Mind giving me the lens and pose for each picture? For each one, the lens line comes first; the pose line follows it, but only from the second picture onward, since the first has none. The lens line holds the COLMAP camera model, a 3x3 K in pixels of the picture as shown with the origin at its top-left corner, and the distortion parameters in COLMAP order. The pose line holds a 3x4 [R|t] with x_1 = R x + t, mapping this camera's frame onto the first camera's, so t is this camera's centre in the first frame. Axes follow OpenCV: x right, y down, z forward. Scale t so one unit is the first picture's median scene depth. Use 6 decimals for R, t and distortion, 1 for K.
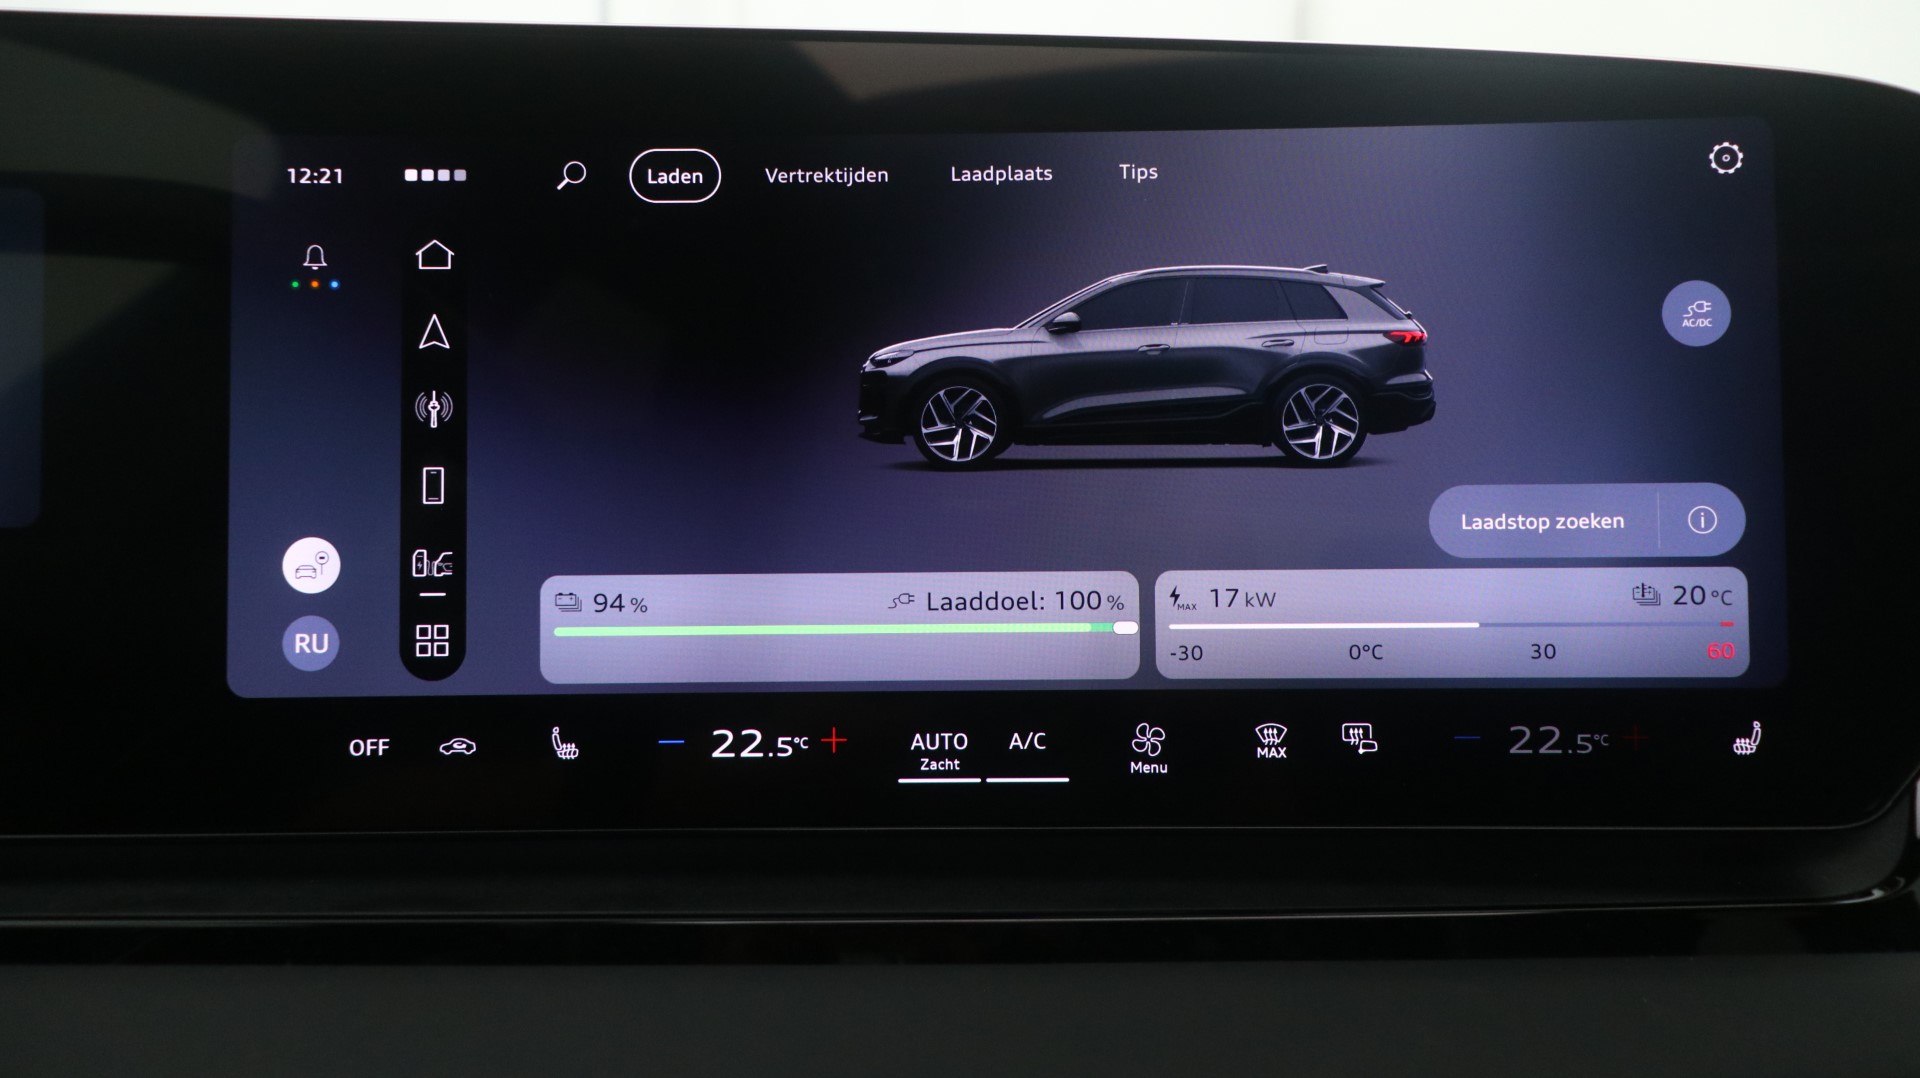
lens RADIAL K [[1551.1, 0, 996.7], [0, 1551.1, 531.4], [0, 0, 1]] dist [-0.010966, 0.018996]
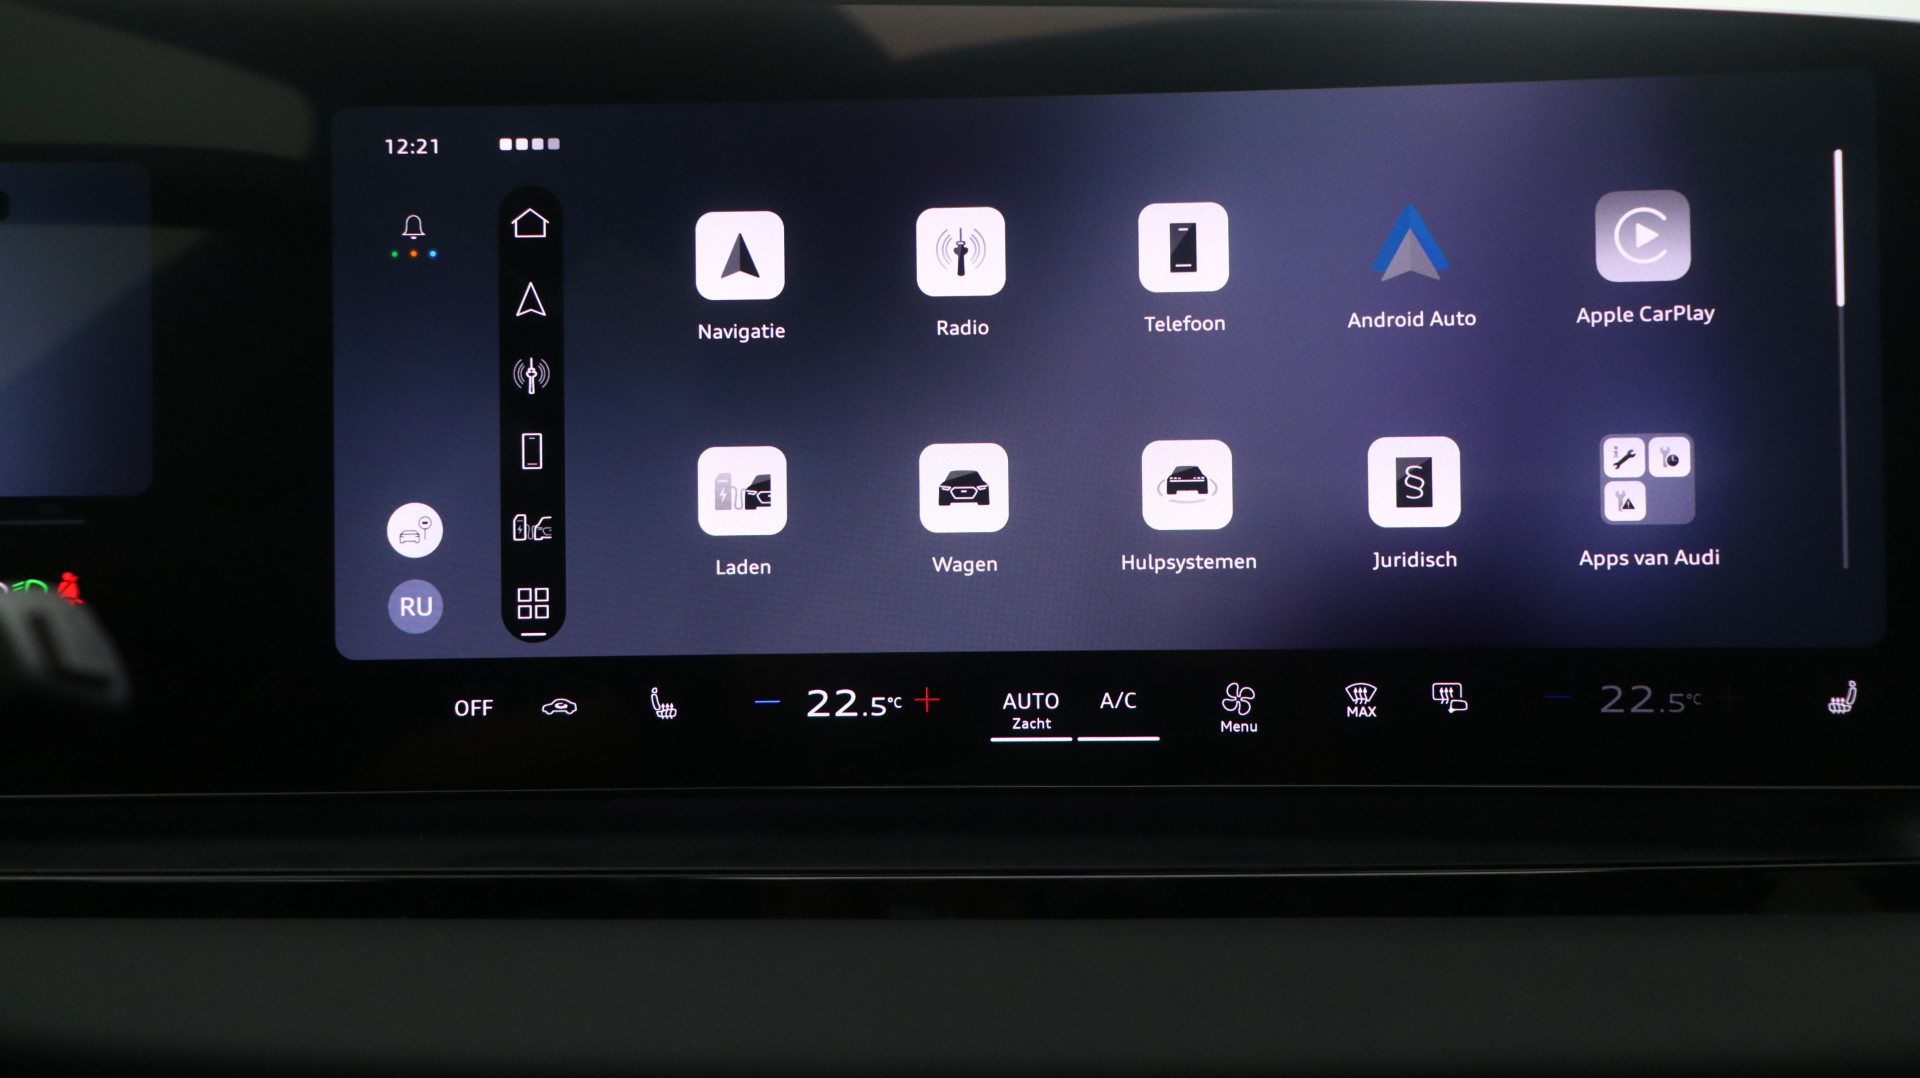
lens RADIAL K [[1551.1, 0, 866.4], [0, 1551.1, 530.5], [0, 0, 1]] dist [-0.010966, 0.018996]
pose [[0.999726, -0.003502, -0.023152, -0.121102], [0.004077, 0.999683, 0.024847, -0.001834], [0.023057, -0.024934, 0.999423, -0.014215]]
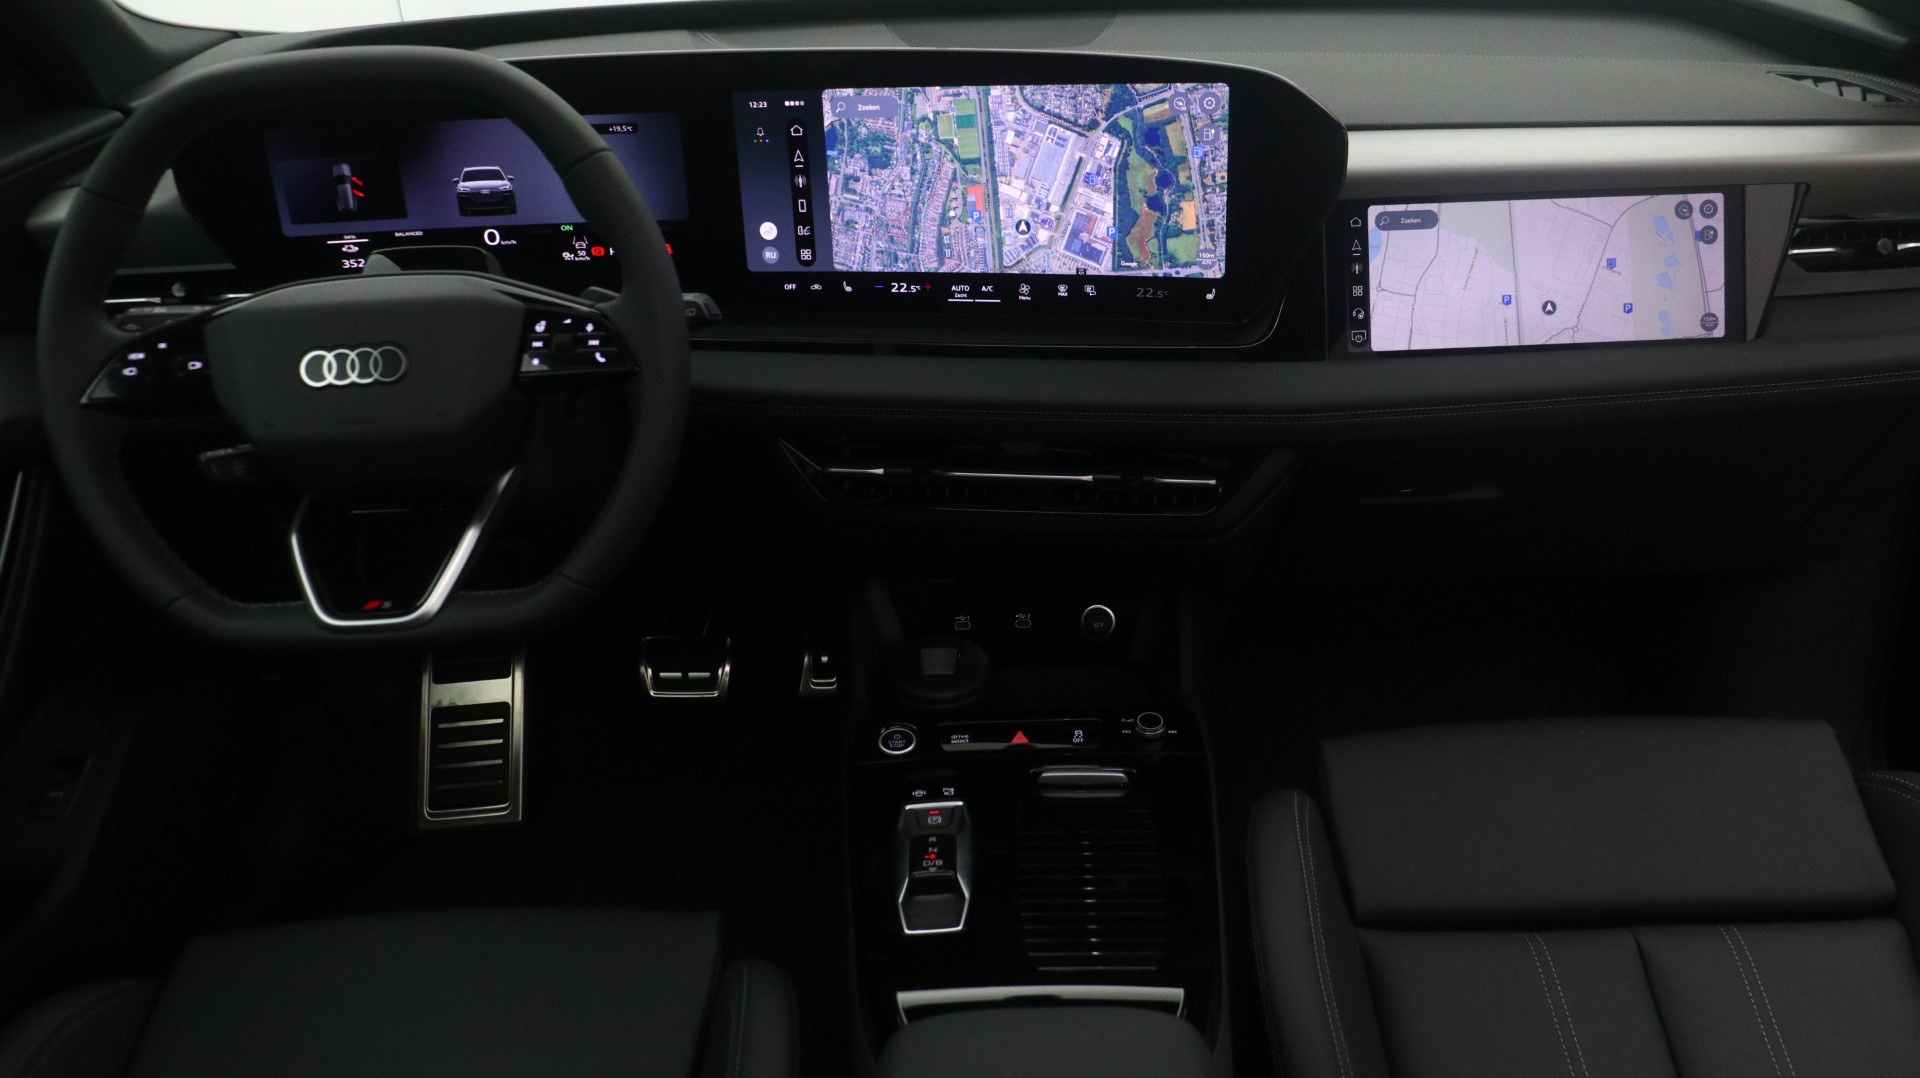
lens RADIAL K [[1551.1, 0, 964.6], [0, 1551.1, 539.4], [0, 0, 1]] dist [-0.010966, 0.018996]
pose [[0.971978, 0.057398, -0.227957, 0.724976], [0.040186, 0.914884, 0.401712, -0.668926], [0.231611, -0.399616, 0.886941, -2.018719]]
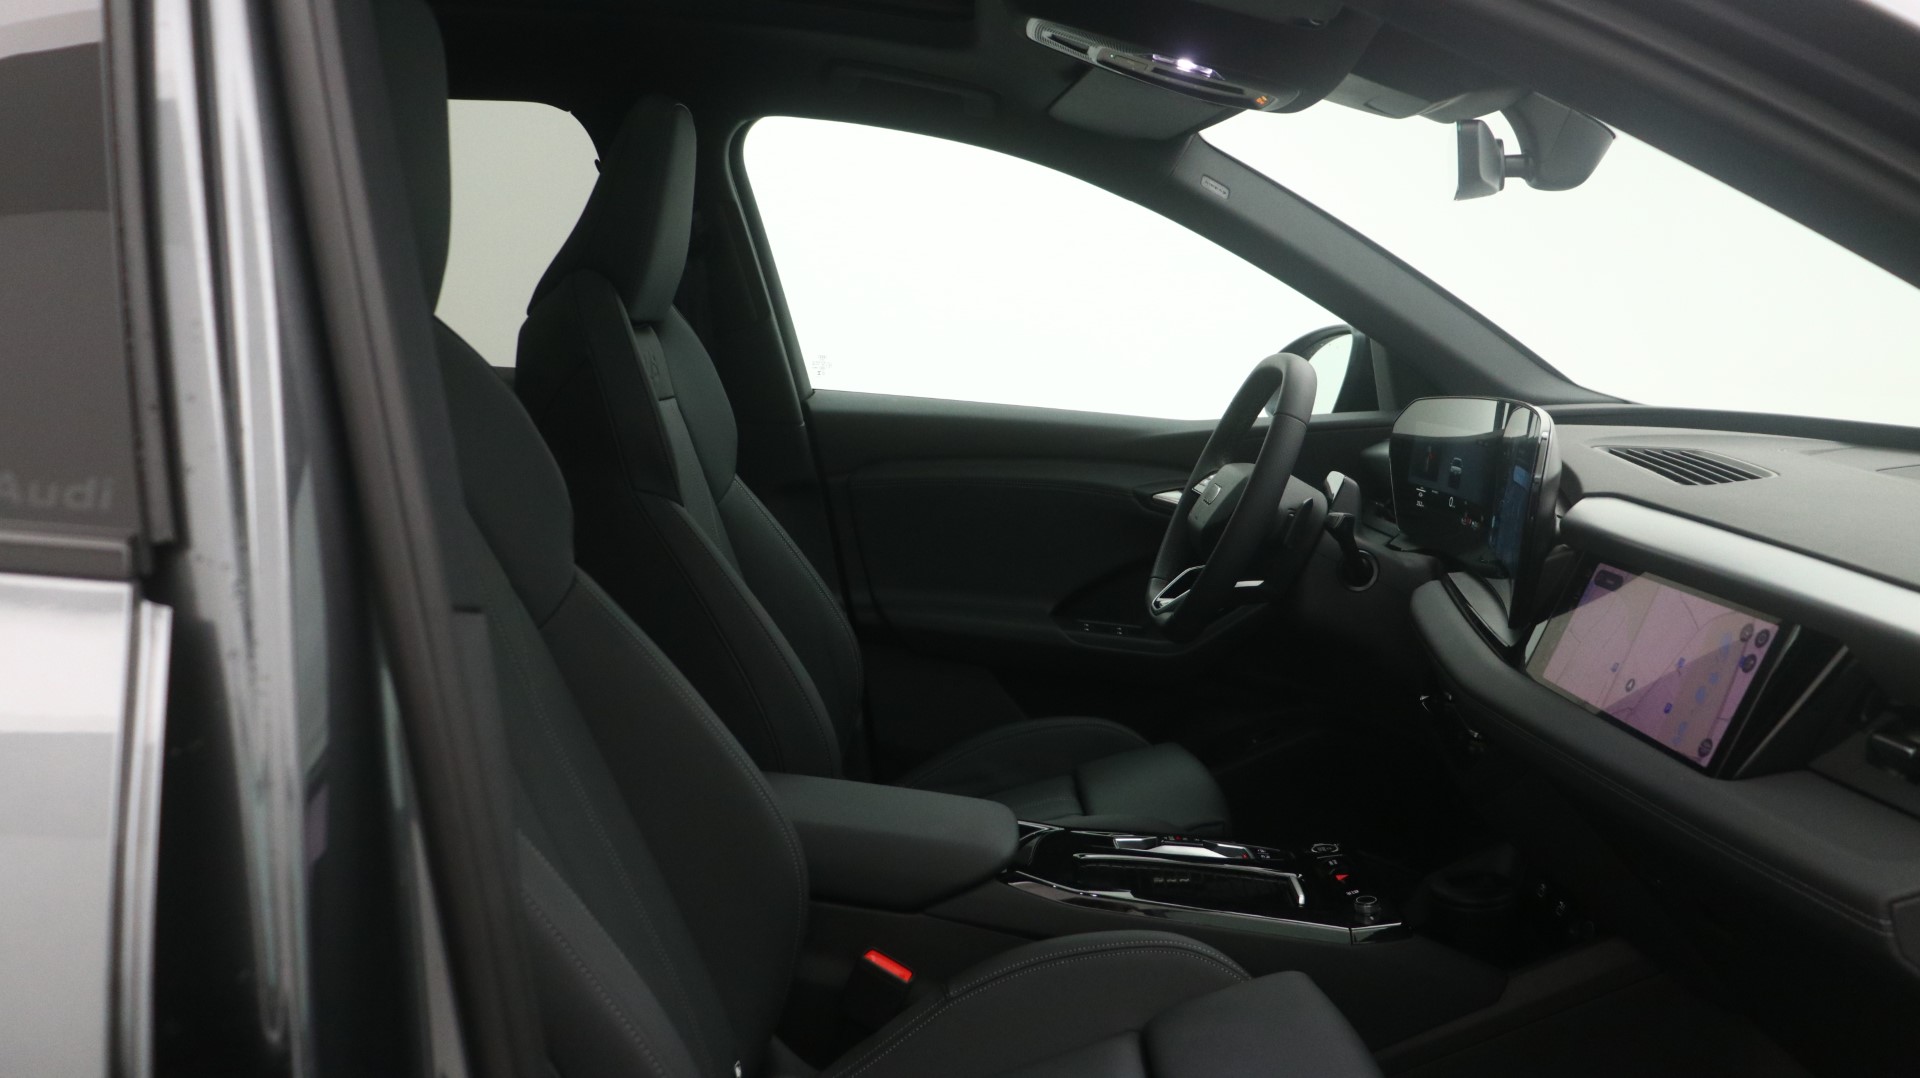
lens RADIAL K [[1639.6, 0, 960.5], [0, 1639.6, 536.0], [0, 0, 1]] dist [-0.011108, -0.005701]
pose [[-0.226922, 0.104028, -0.968341, 4.591209], [-0.078696, 0.989069, 0.124696, -0.412422], [0.970728, 0.104501, -0.216255, 0.523512]]
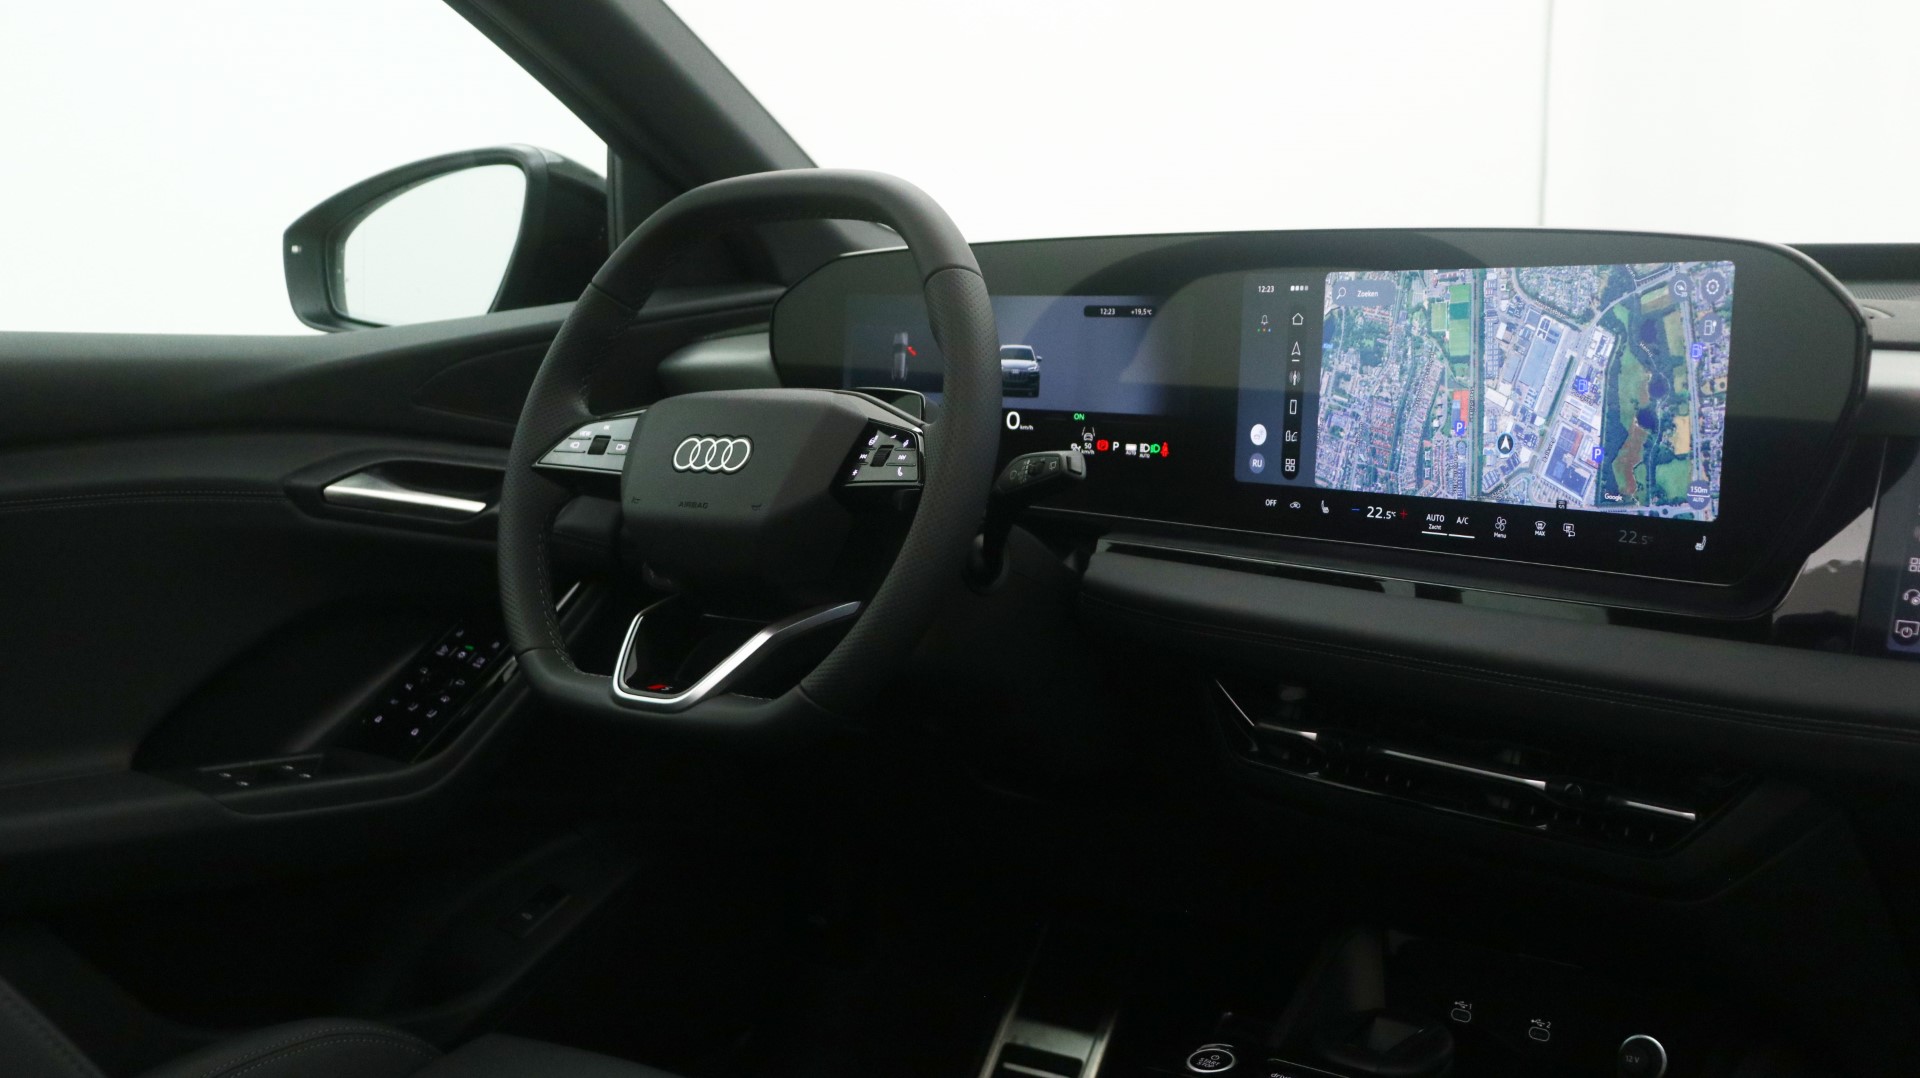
lens RADIAL K [[2194.9, 0, 957.0], [0, 2194.9, 540.6], [0, 0, 1]] dist [0.011146, 0.000000]
pose [[0.595942, 0.088787, -0.798104, 2.333604], [-0.013916, 0.994861, 0.100285, -0.171899], [0.802907, -0.048658, 0.594116, -1.724115]]
